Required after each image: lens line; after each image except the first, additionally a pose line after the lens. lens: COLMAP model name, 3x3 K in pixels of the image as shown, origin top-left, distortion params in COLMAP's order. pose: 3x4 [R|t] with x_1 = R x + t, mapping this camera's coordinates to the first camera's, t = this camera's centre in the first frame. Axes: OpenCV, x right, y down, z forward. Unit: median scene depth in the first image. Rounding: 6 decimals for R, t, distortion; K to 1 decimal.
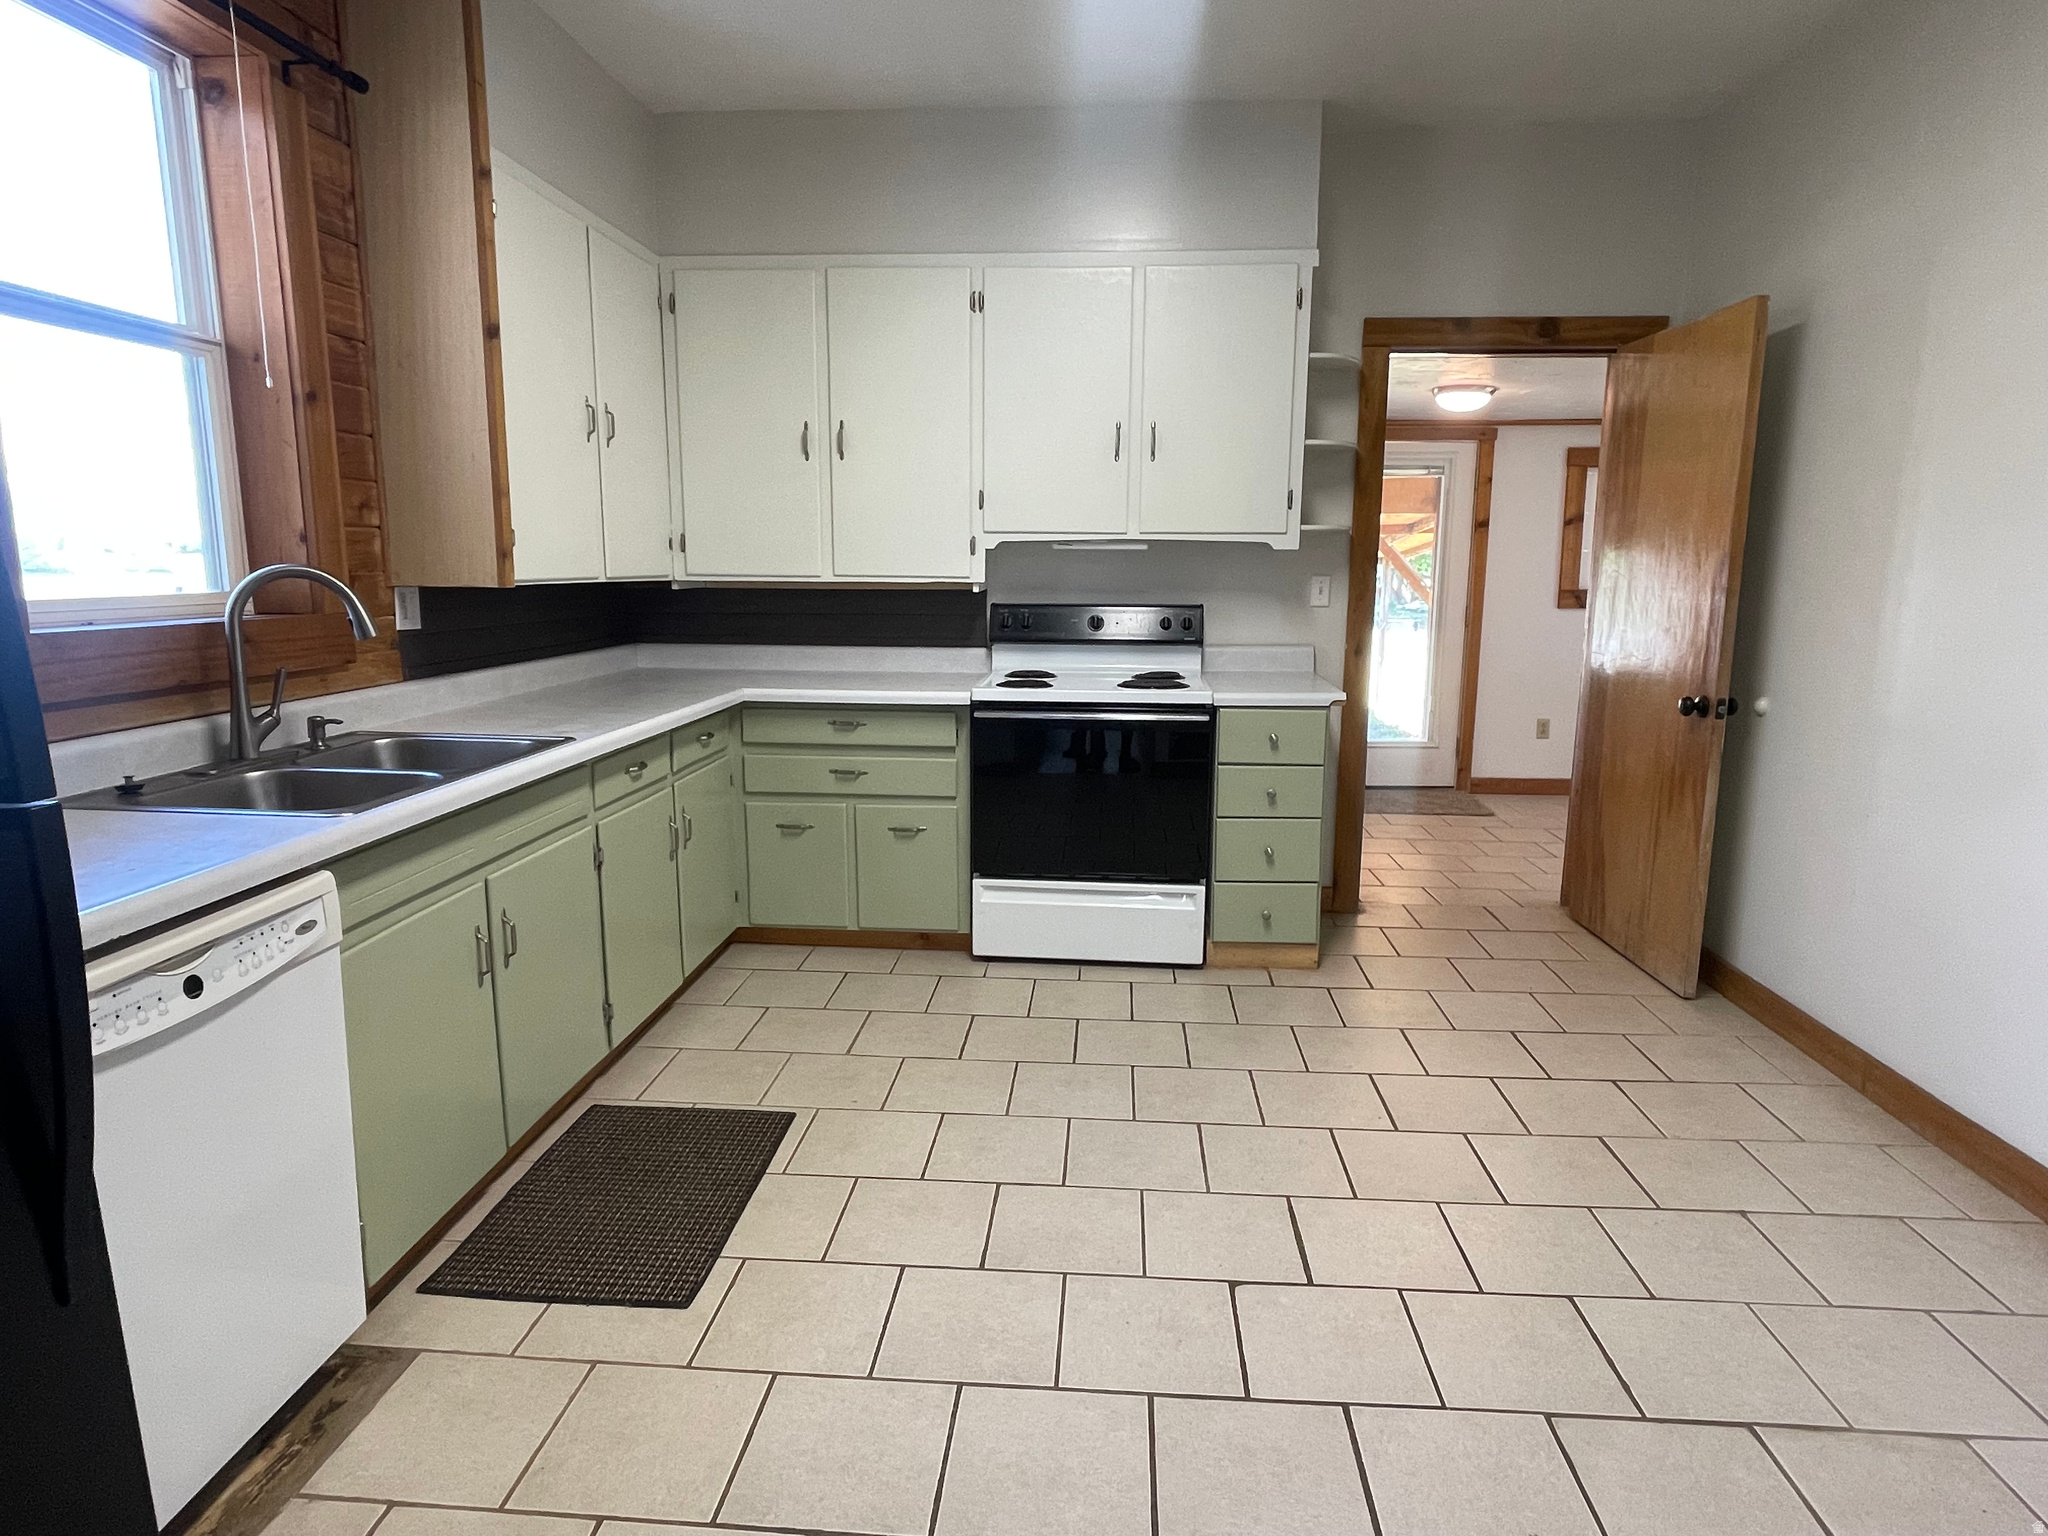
lens RADIAL K [[1151.8, 0, 1024.0], [0, 1151.8, 768.0], [0, 0, 1]] dist [0.003868, 0.000222]
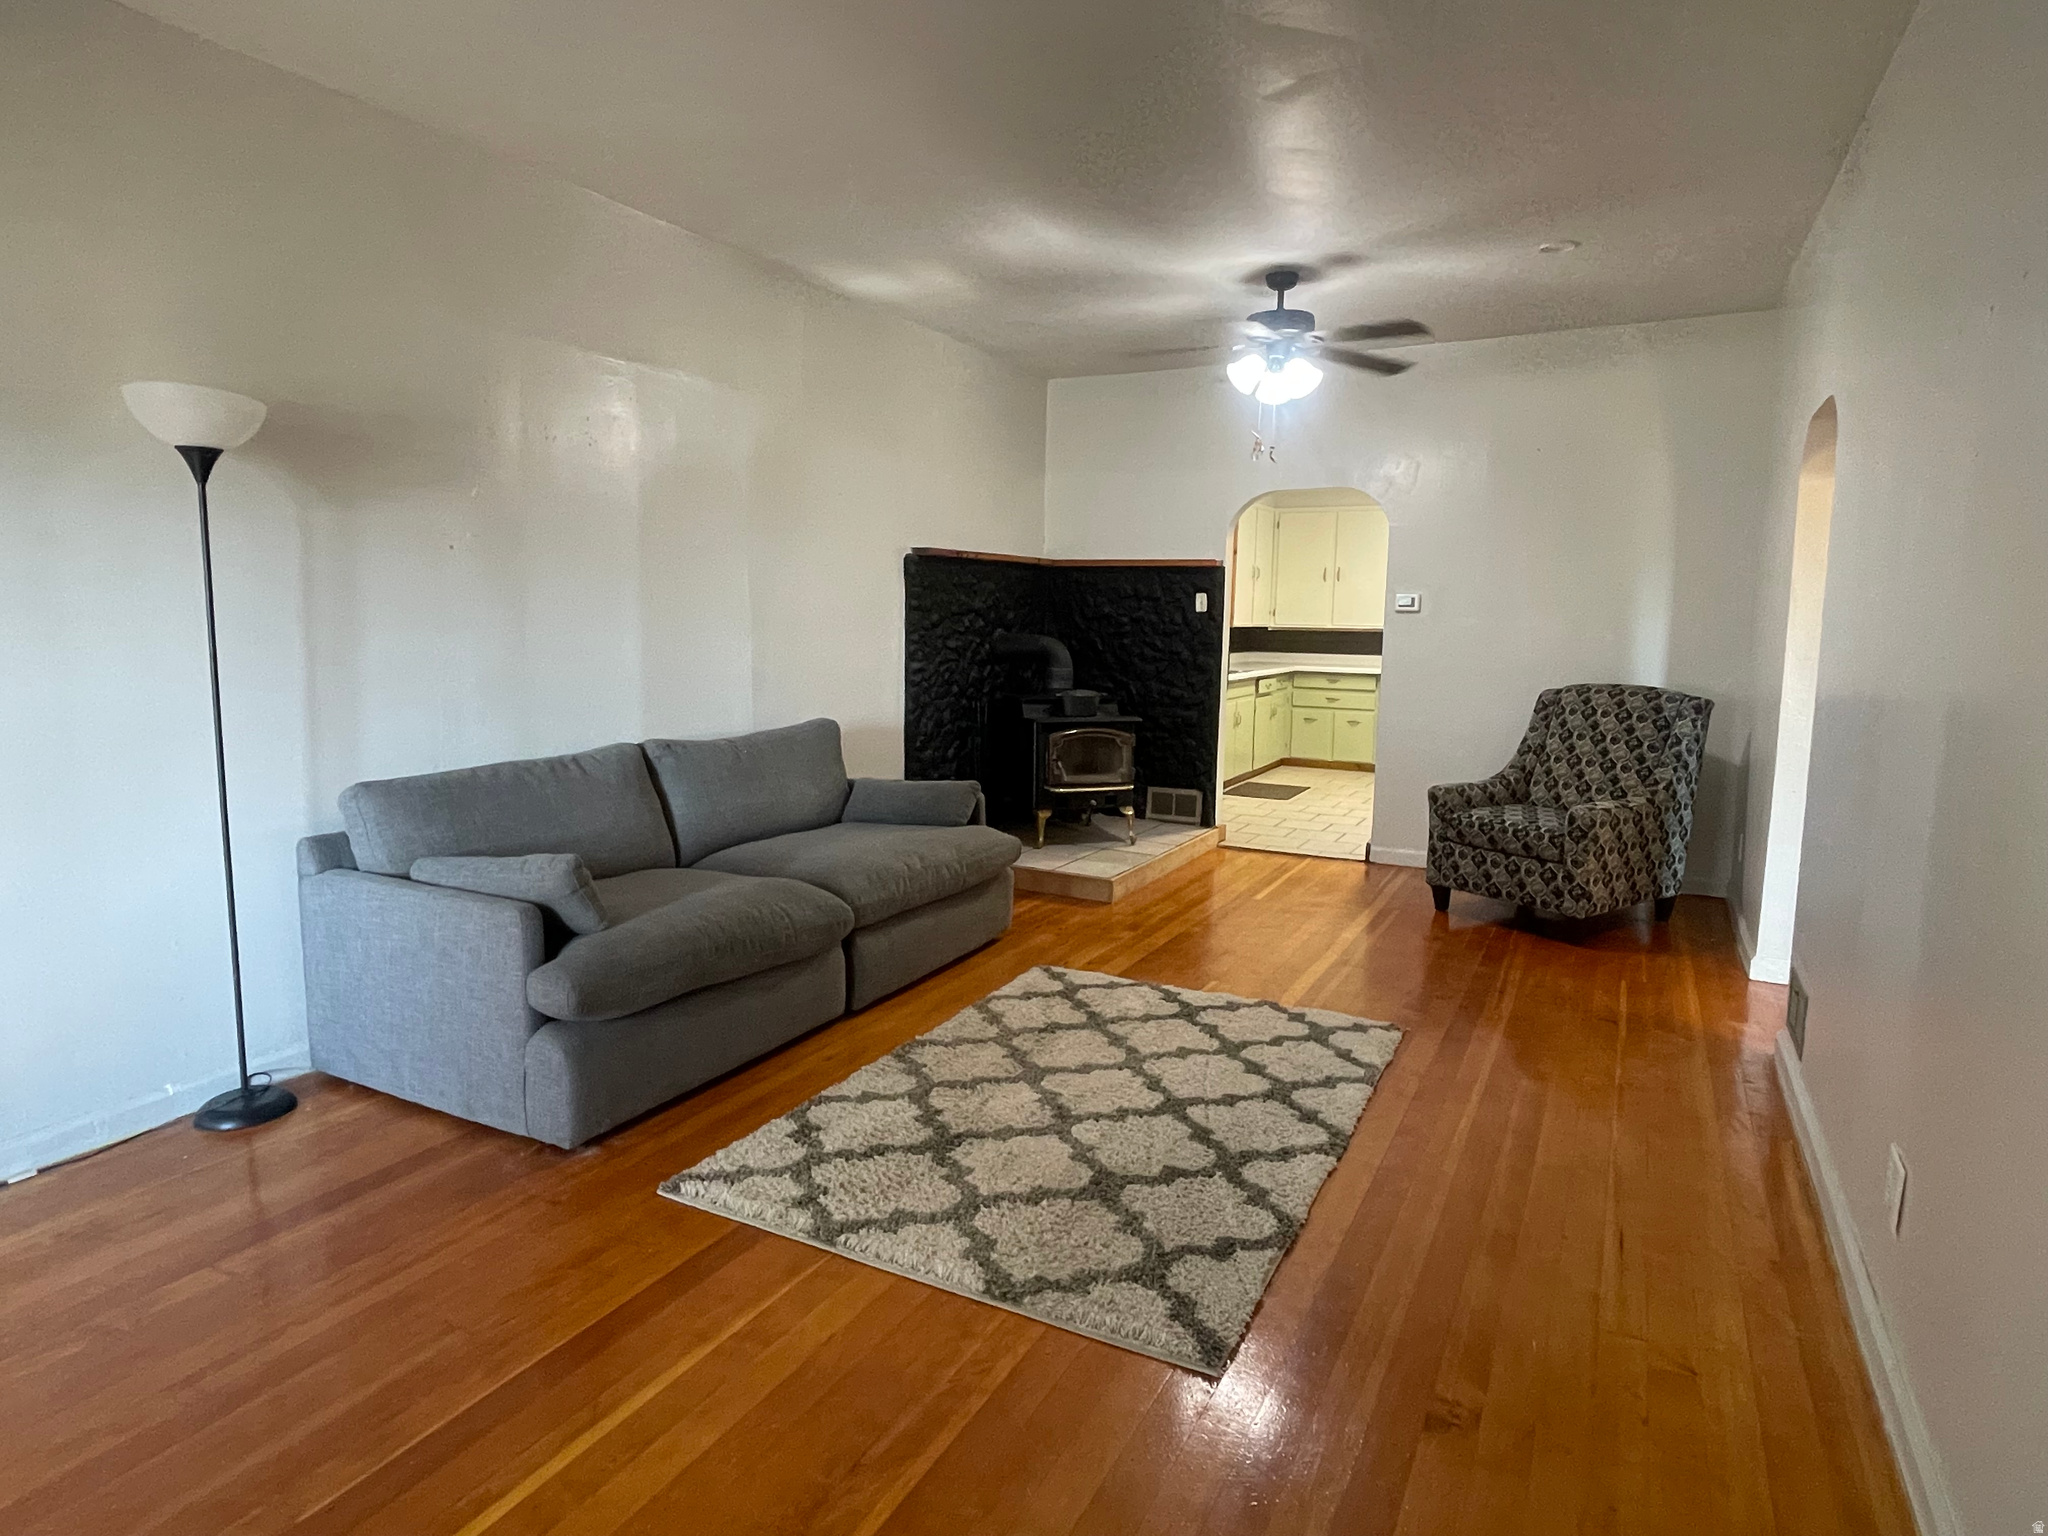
lens RADIAL K [[1151.8, 0, 1024.0], [0, 1151.8, 768.0], [0, 0, 1]] dist [0.003868, 0.000222]
pose [[0.913587, 0.058844, -0.402364, 0.274616], [-0.079914, 0.996160, -0.035763, 0.313243], [0.398715, 0.064827, 0.914781, -1.695630]]
